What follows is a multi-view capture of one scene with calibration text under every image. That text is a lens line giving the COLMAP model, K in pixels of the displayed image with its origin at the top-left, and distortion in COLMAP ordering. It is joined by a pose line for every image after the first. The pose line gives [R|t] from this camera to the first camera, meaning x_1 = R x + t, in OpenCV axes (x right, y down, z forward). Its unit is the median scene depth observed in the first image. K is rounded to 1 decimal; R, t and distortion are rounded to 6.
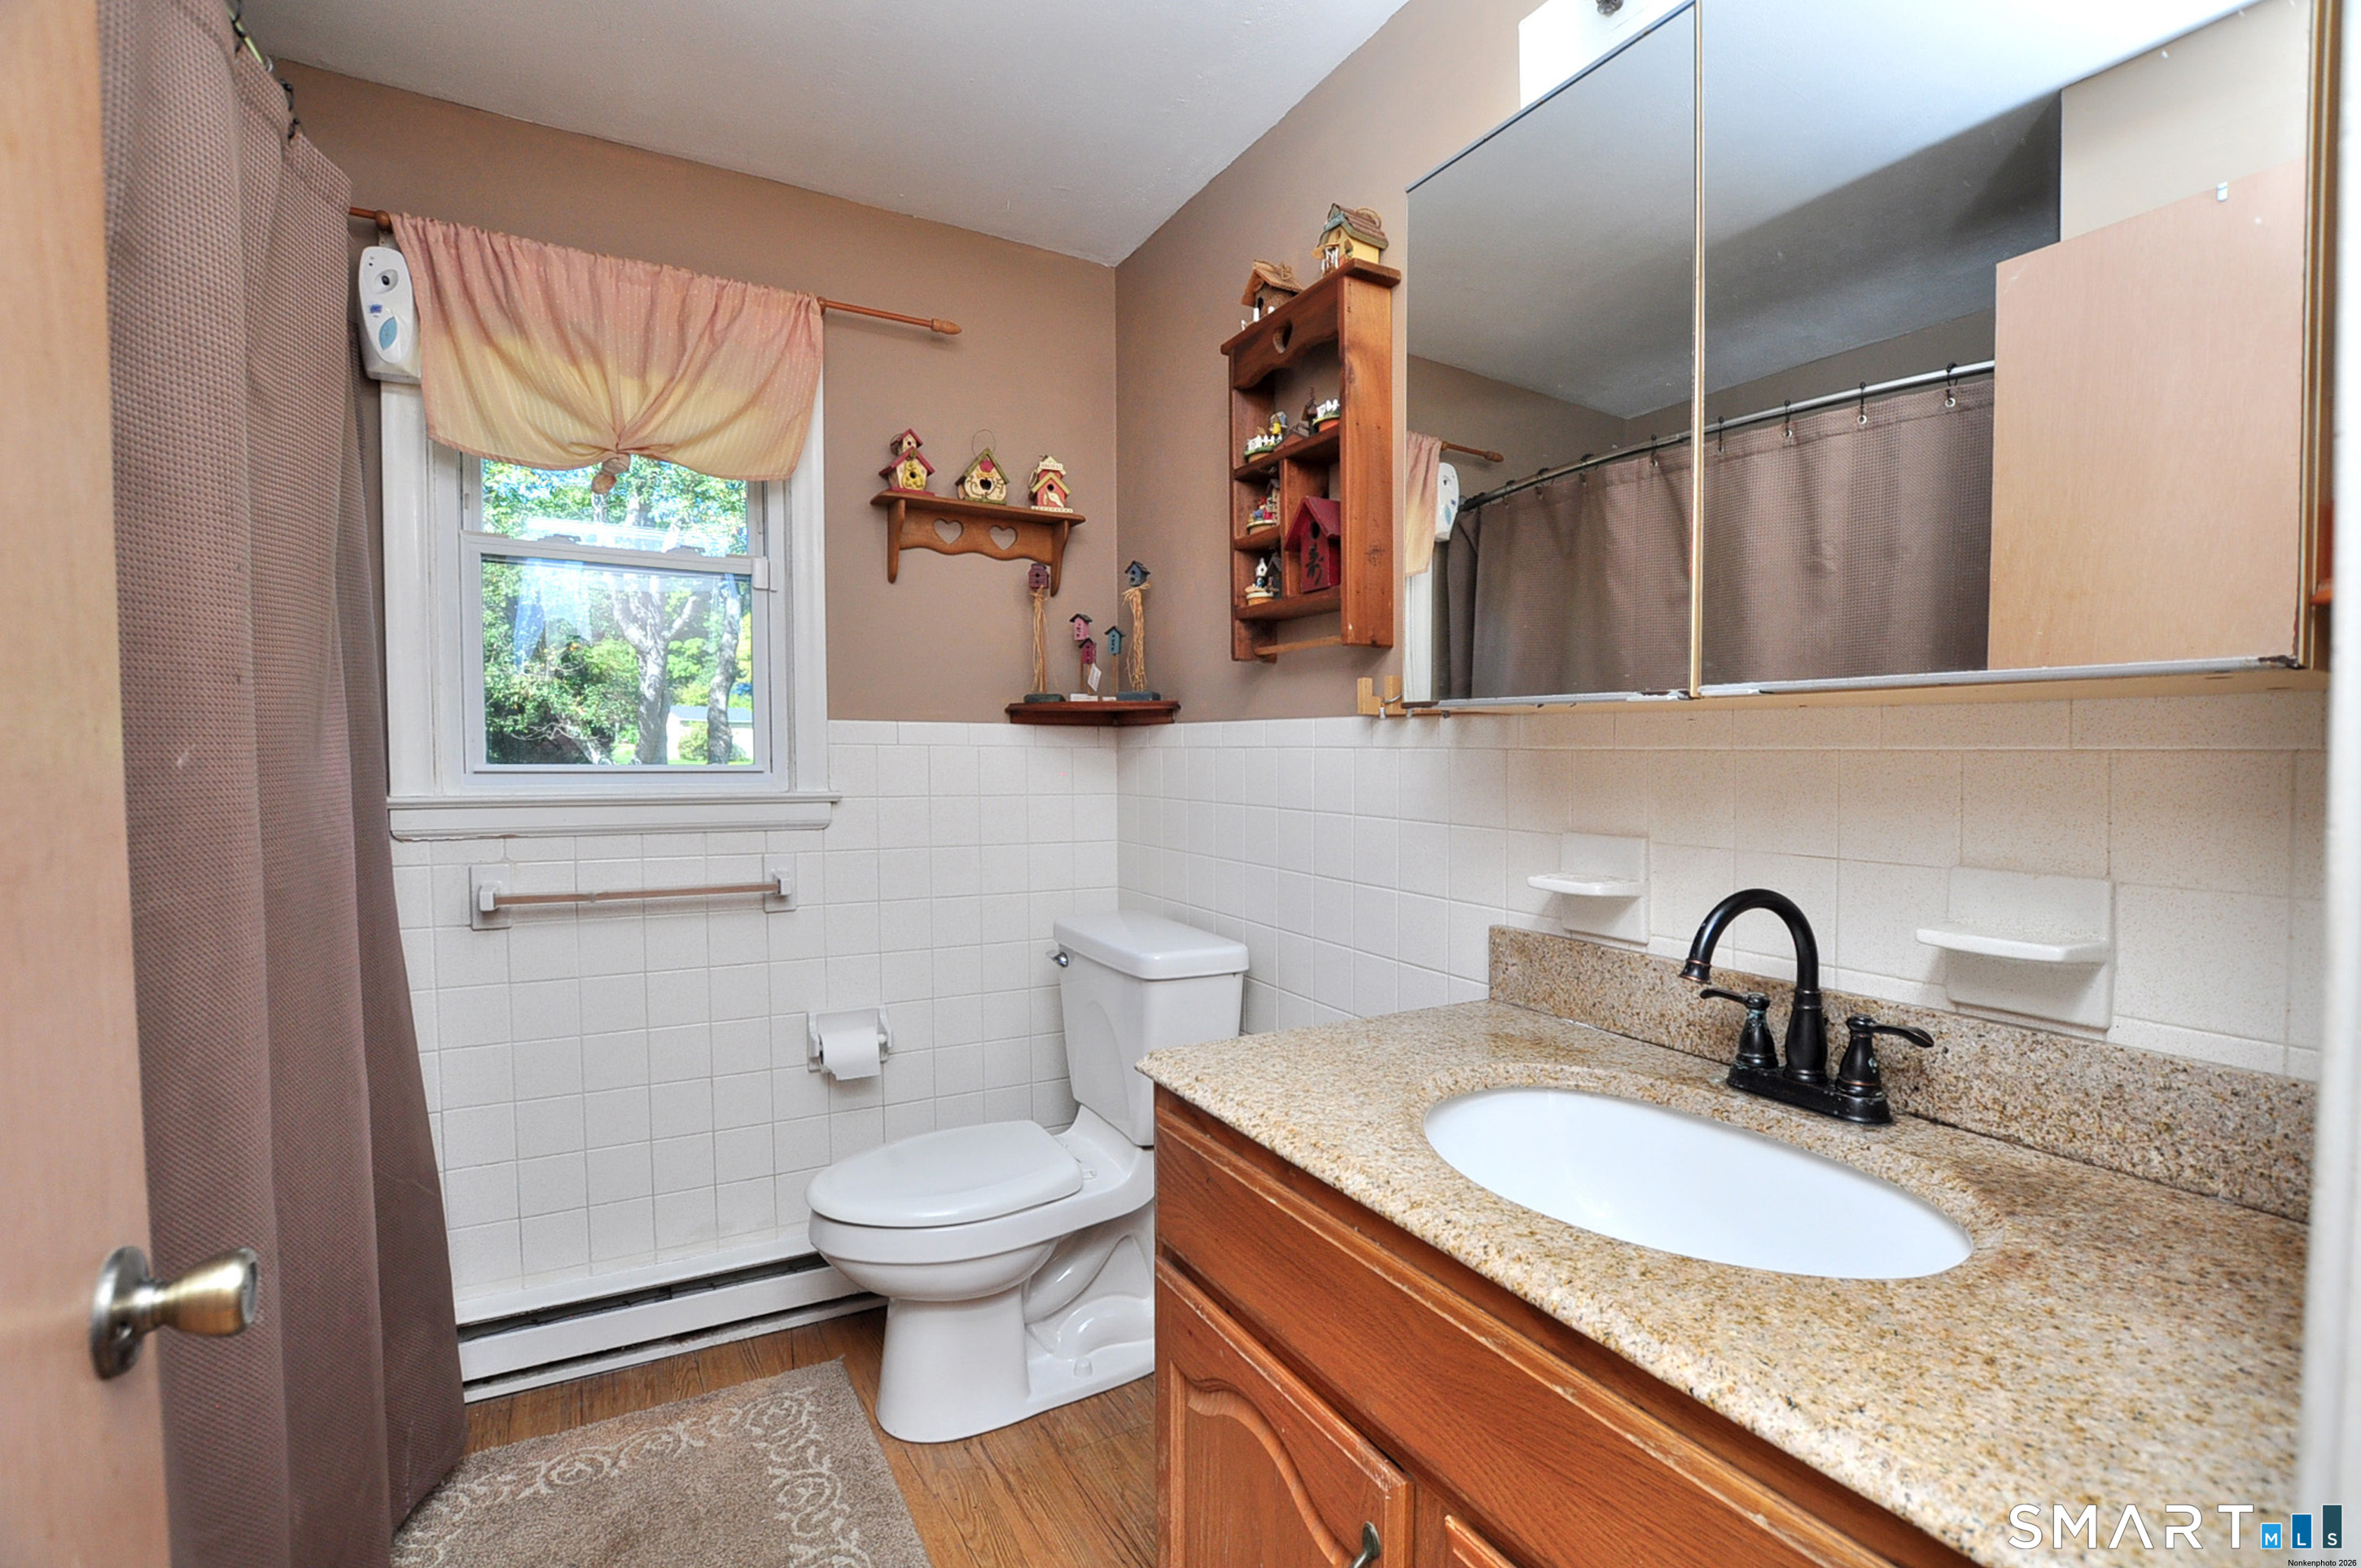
lens RADIAL K [[1043.3, 0, 1181.5], [0, 1043.3, 807.9], [0, 0, 1]] dist [-0.019549, -0.000142]
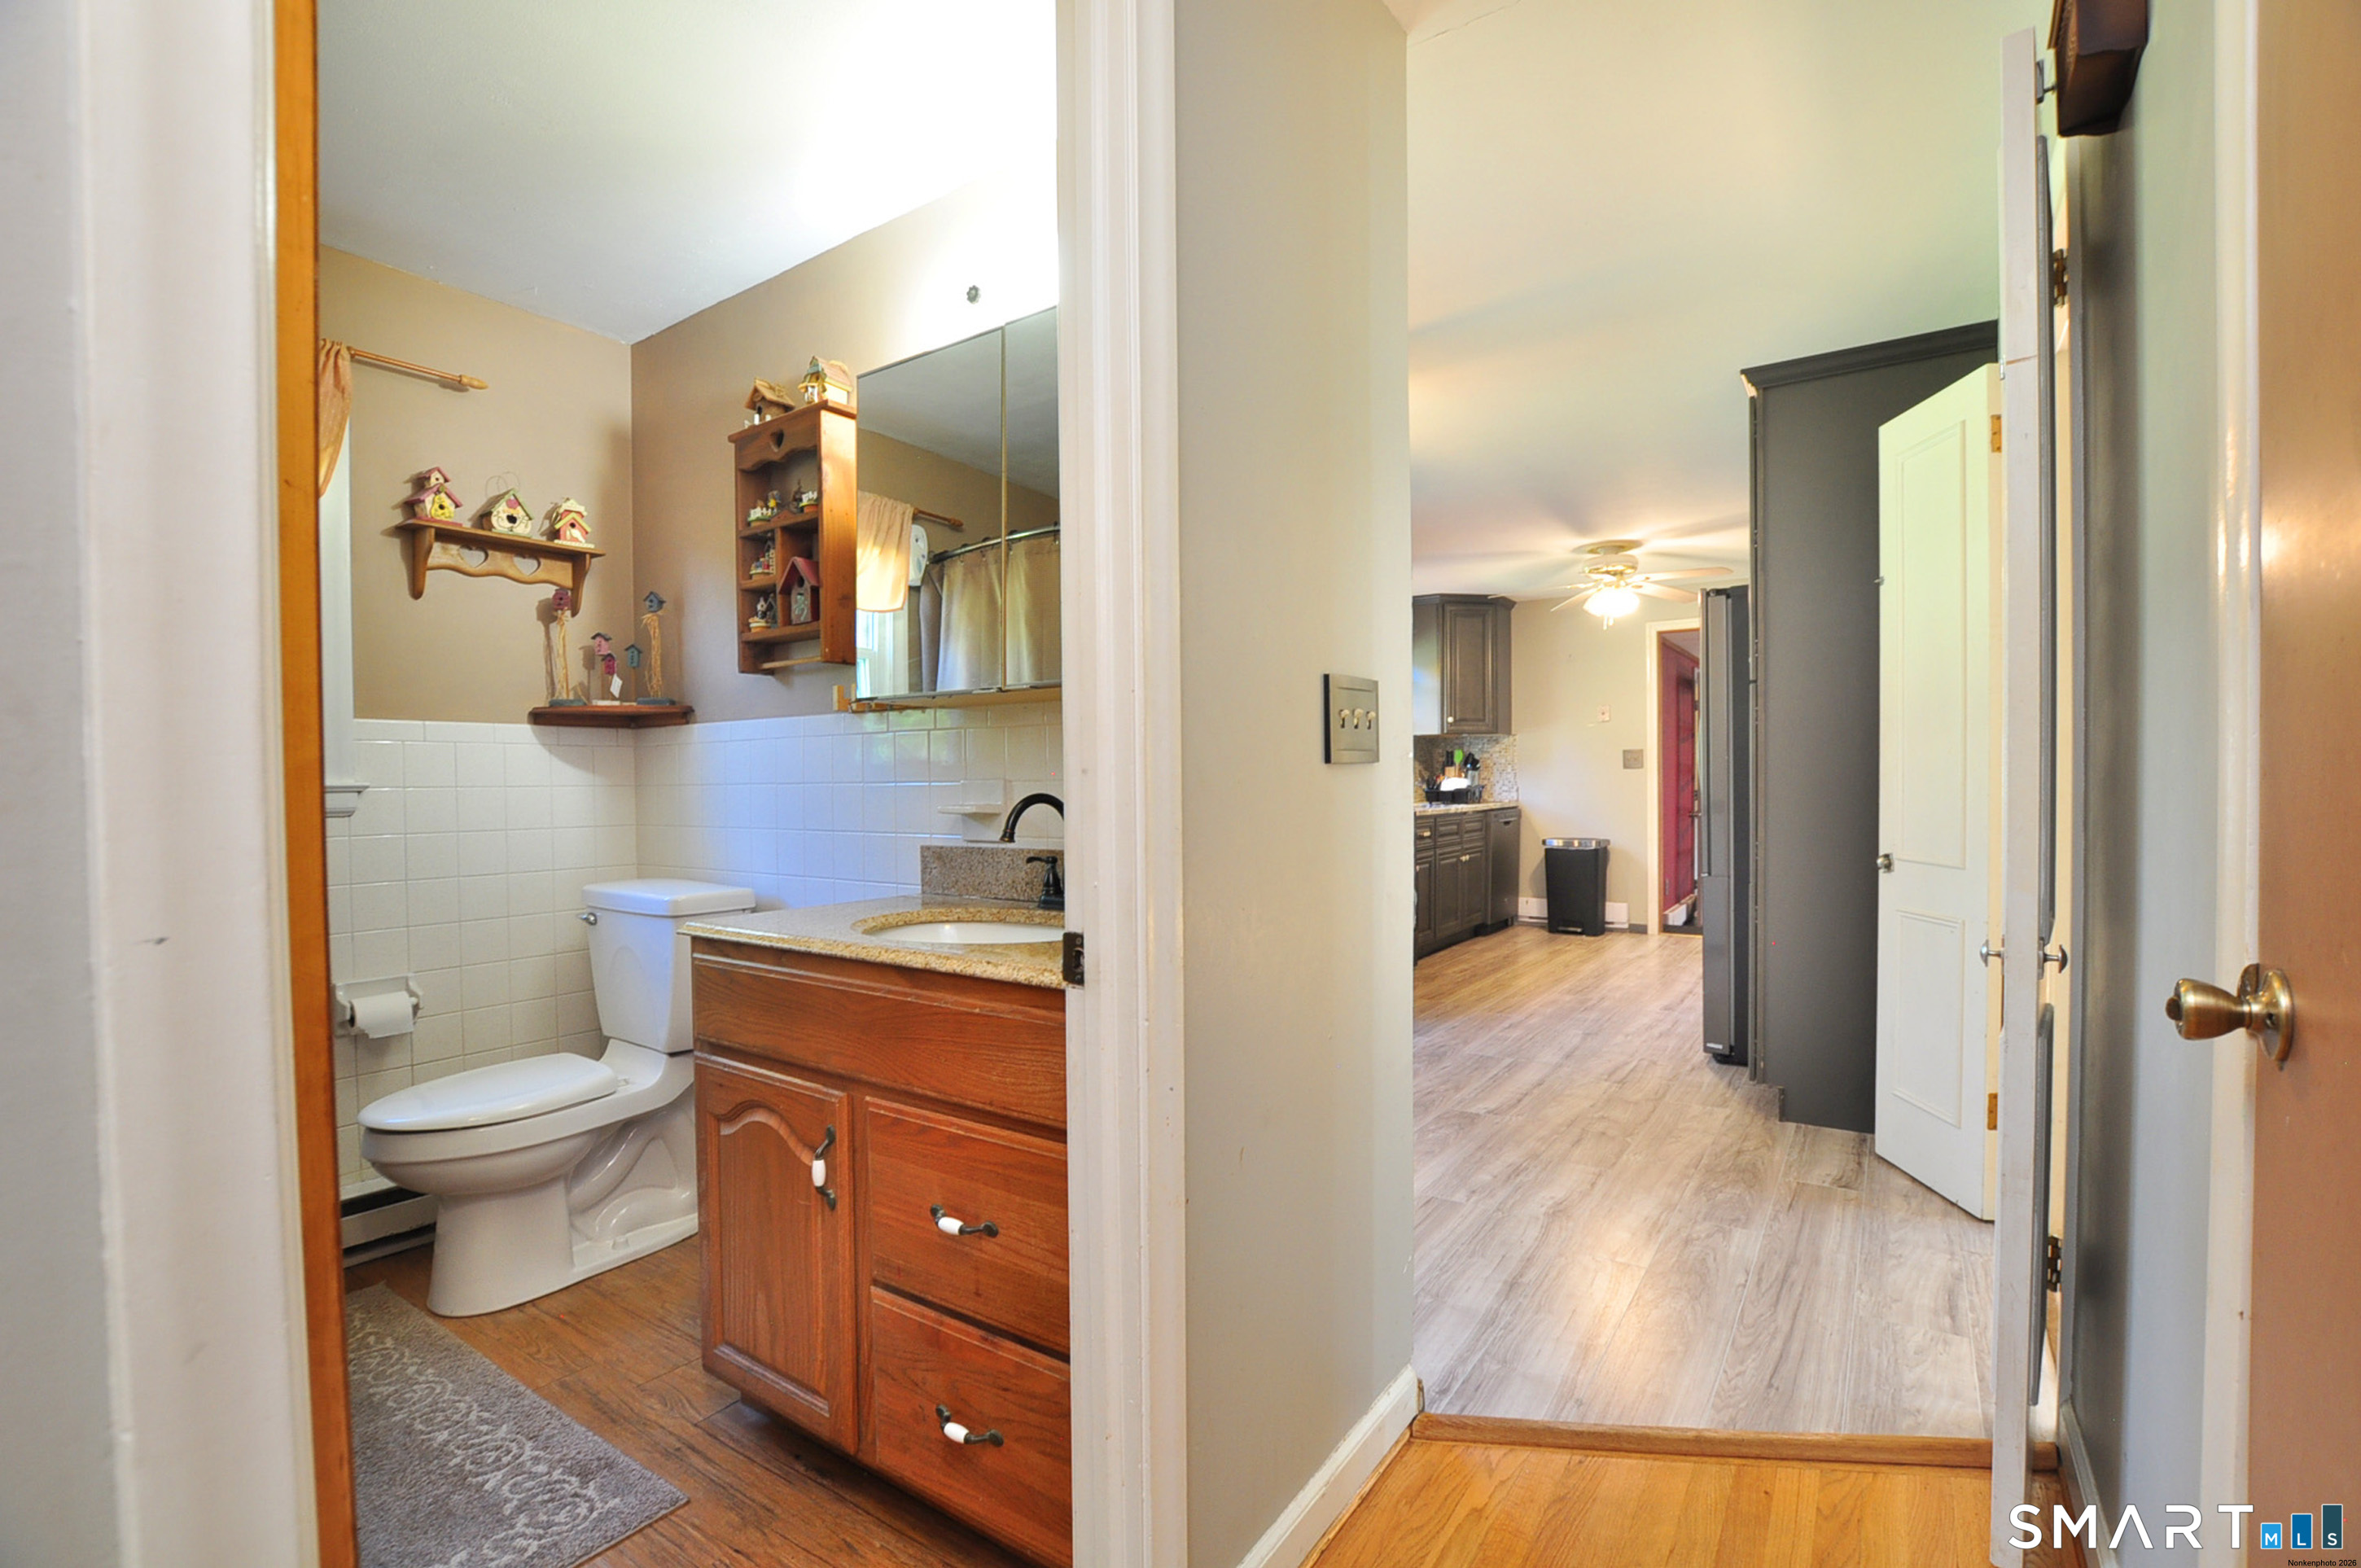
lens RADIAL K [[1056.2, 0, 1172.5], [0, 1056.2, 760.3], [0, 0, 1]] dist [-0.050346, 0.006469]
pose [[0.902628, -0.008249, 0.430342, -0.026181], [0.039441, 0.997195, -0.063611, 0.072890], [-0.428610, 0.074390, 0.900422, -0.409365]]
